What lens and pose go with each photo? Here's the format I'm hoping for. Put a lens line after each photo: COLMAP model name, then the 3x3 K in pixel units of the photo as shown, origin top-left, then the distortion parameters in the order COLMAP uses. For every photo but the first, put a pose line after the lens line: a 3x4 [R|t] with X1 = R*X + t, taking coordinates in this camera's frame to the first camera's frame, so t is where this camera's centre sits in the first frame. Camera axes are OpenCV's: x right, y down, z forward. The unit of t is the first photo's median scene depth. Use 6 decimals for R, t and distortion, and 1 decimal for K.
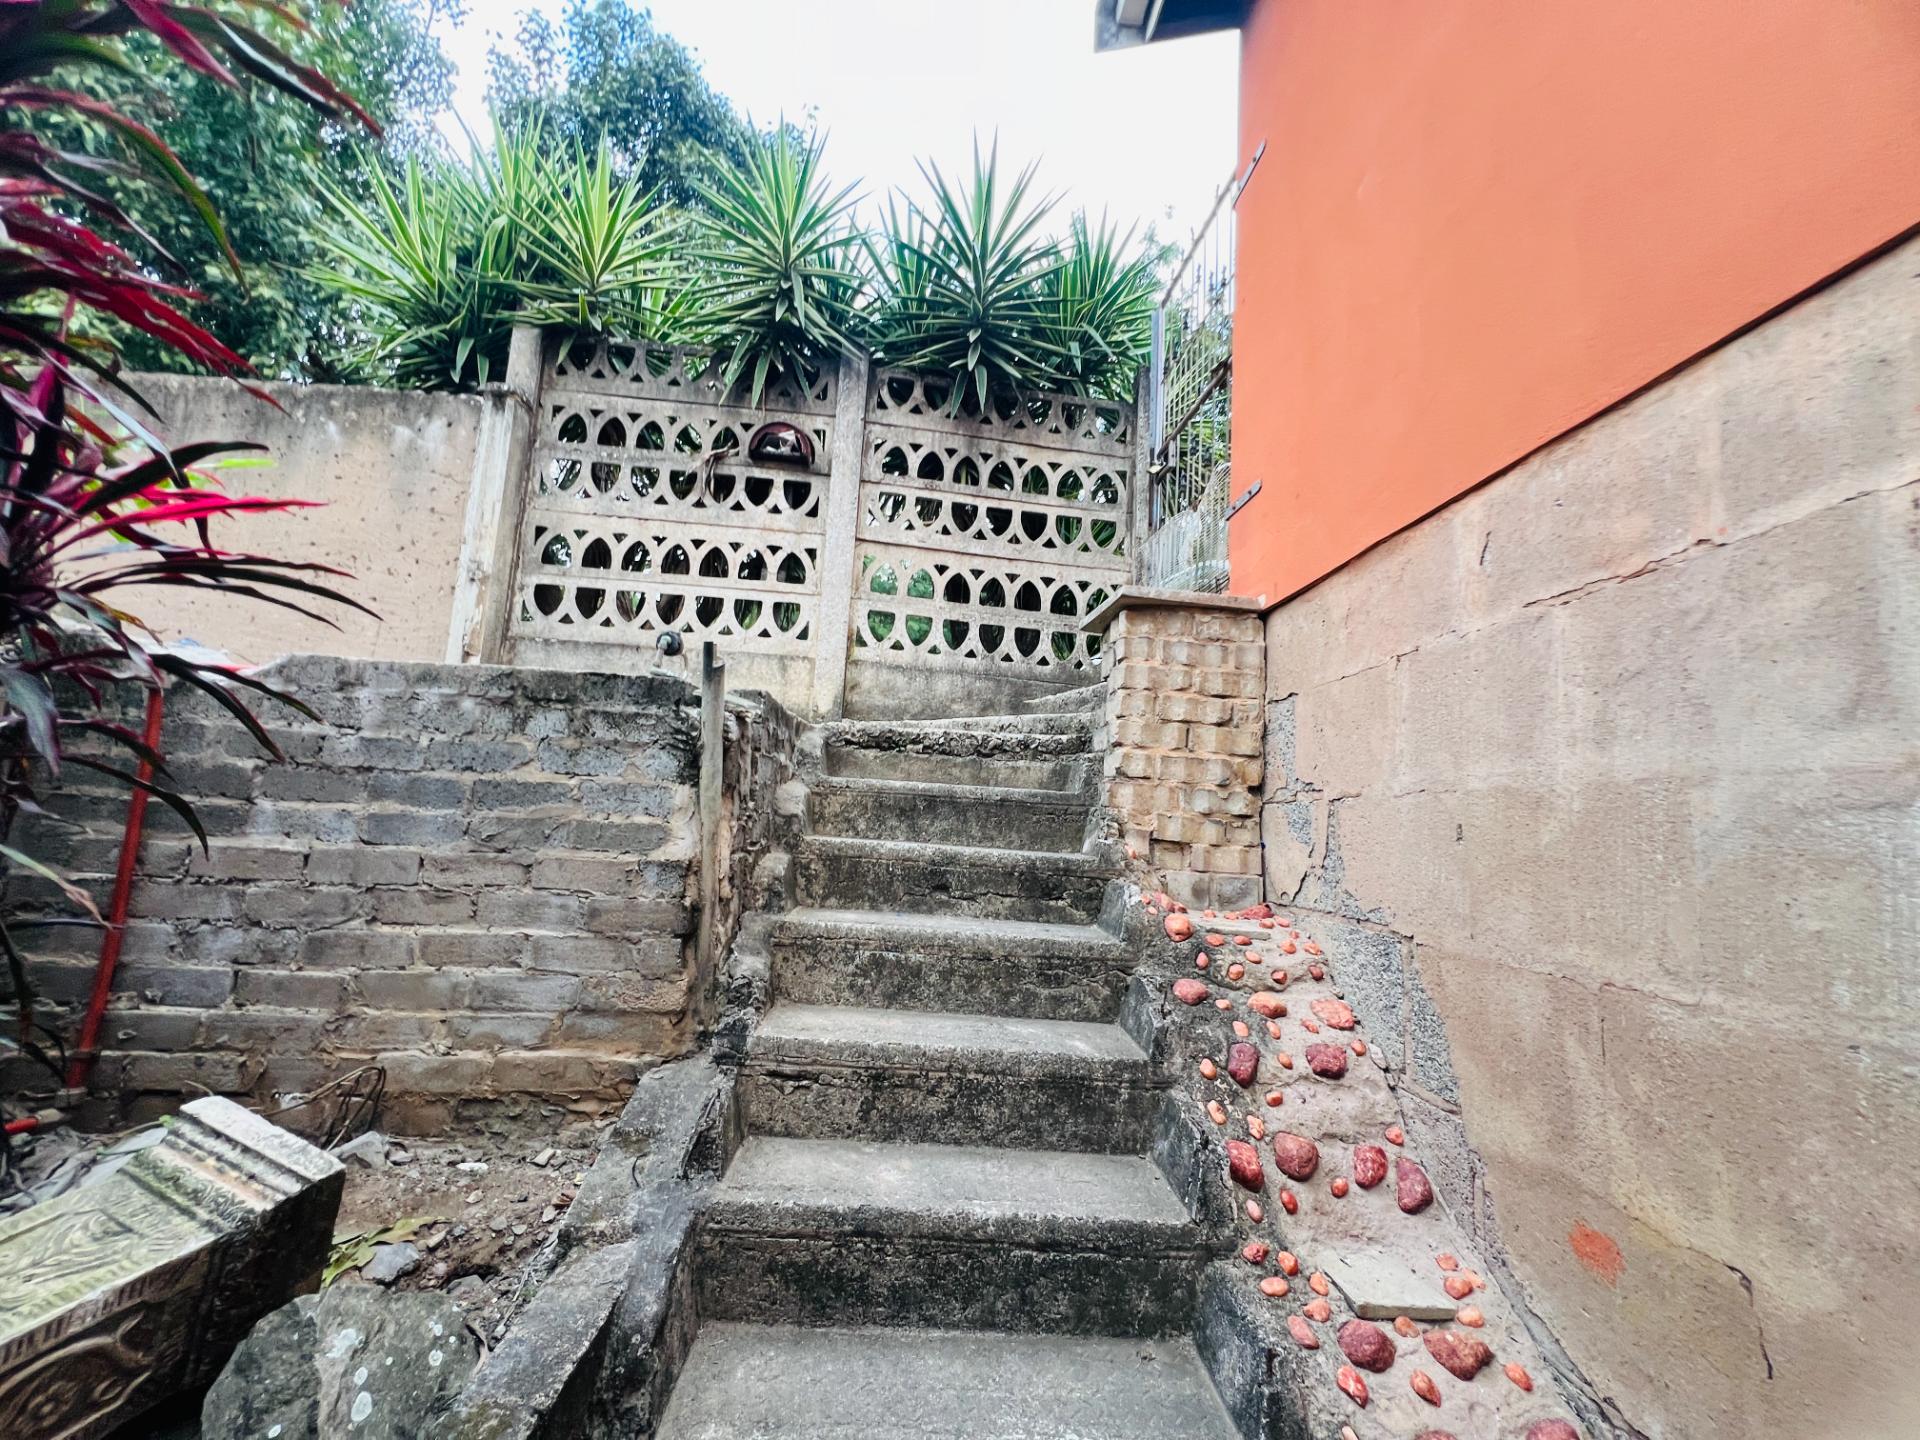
lens RADIAL K [[766.3, 0, 960.2], [0, 766.3, 713.5], [0, 0, 1]] dist [-0.001596, 0.001179]
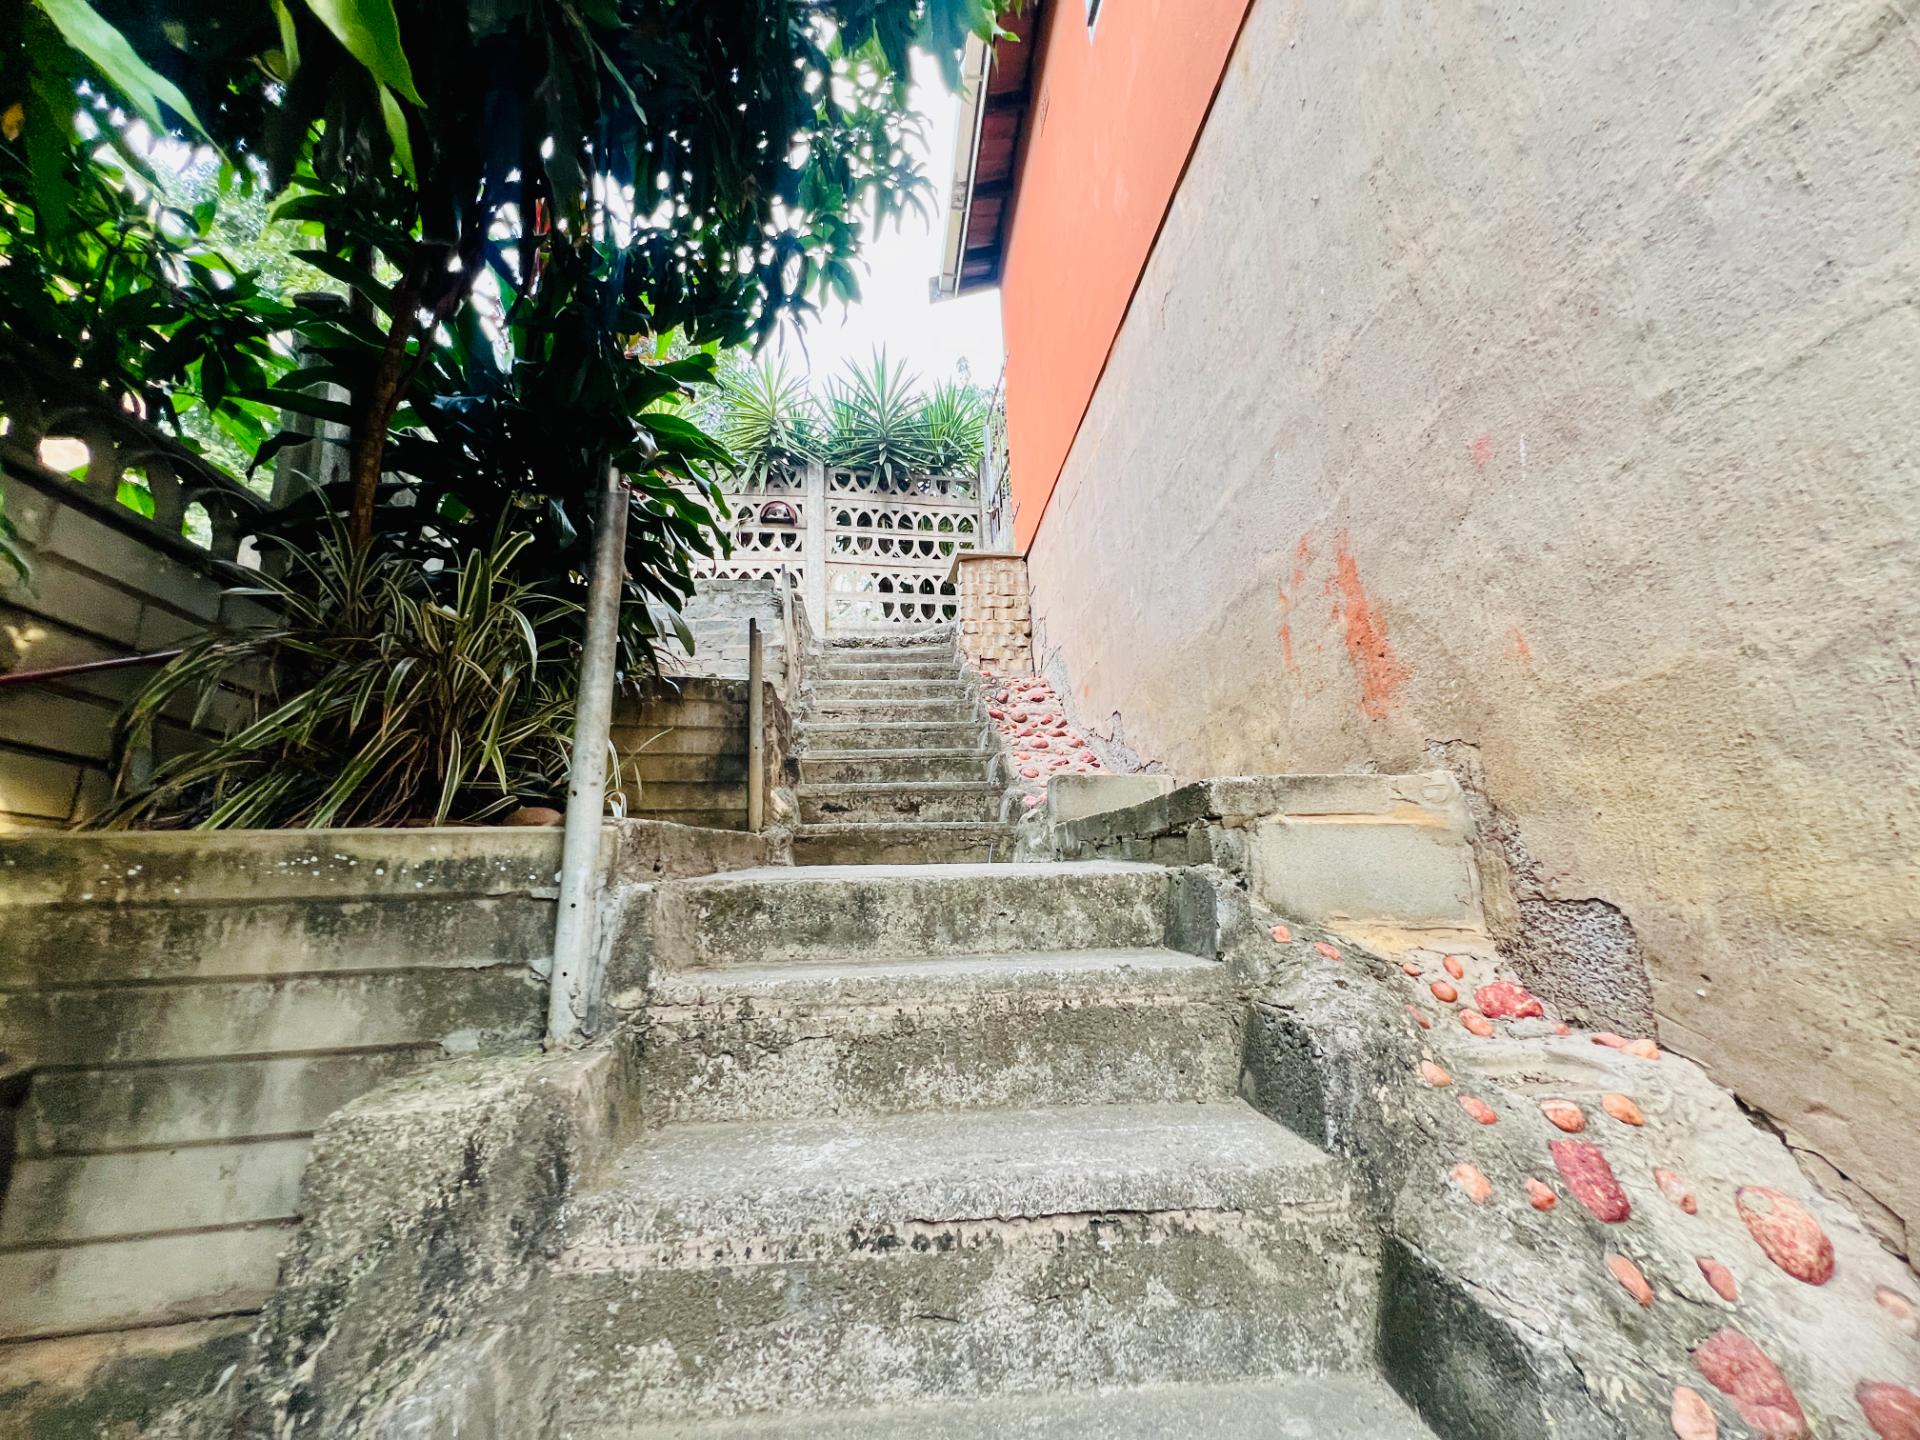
lens RADIAL K [[766.3, 0, 959.2], [0, 766.3, 725.1], [0, 0, 1]] dist [-0.001596, 0.001179]
pose [[0.993262, -0.094352, 0.067290, 0.015251], [0.101421, 0.988655, -0.110791, 0.357819], [-0.056074, 0.116869, 0.991563, -0.691418]]
